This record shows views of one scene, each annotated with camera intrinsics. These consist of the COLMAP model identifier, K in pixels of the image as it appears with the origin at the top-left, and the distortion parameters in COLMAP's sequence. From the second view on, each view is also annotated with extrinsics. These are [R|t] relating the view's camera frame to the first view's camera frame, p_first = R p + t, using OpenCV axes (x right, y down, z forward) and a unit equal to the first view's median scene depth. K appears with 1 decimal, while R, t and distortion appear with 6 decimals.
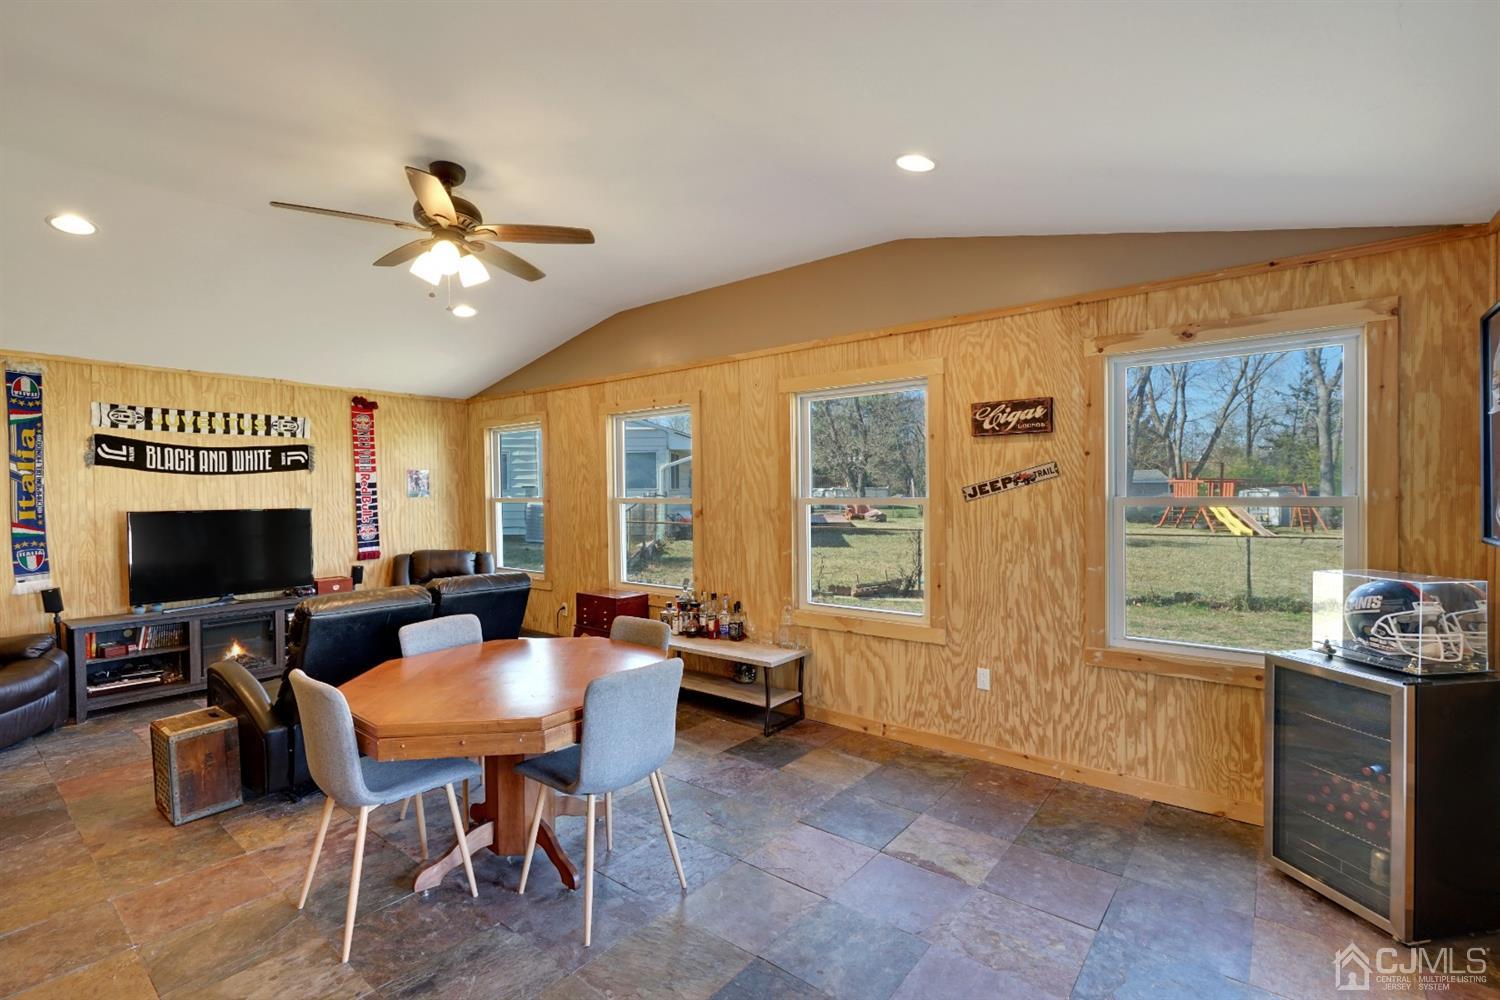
lens RADIAL K [[673.1, 0, 751.0], [0, 673.1, 502.5], [0, 0, 1]] dist [-0.006770, 0.003083]
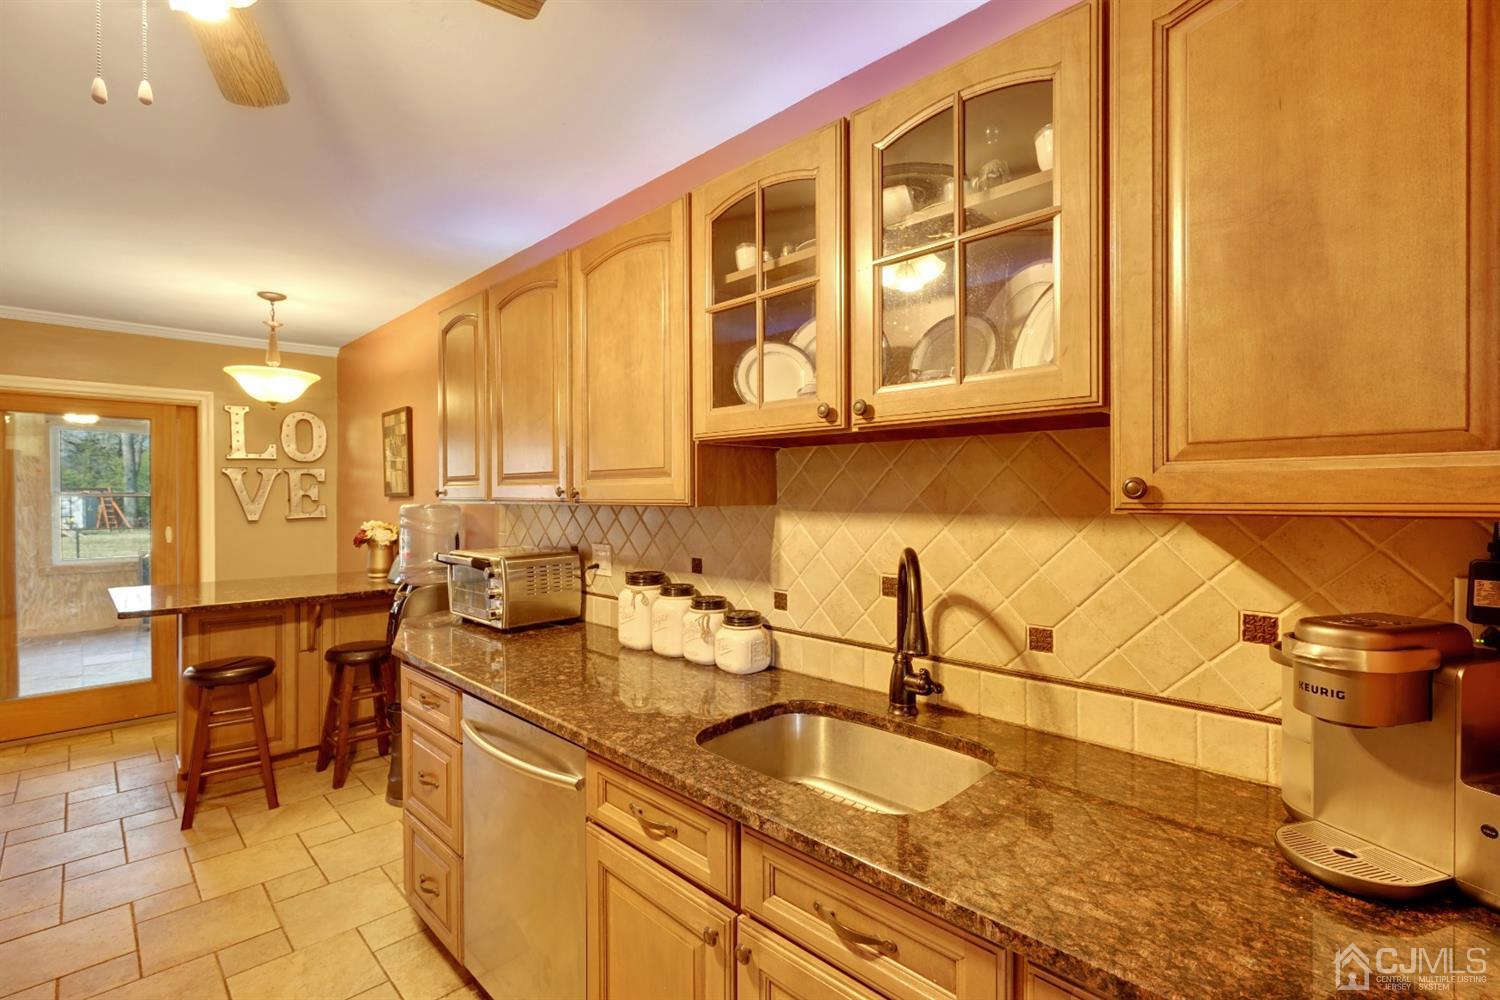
lens RADIAL K [[673.1, 0, 751.0], [0, 673.1, 502.5], [0, 0, 1]] dist [-0.006770, 0.003083]
pose [[0.108545, -0.005578, 0.994076, -2.365426], [0.013471, 0.999901, 0.004140, 0.077320], [-0.994000, 0.012942, 0.108609, -2.505580]]
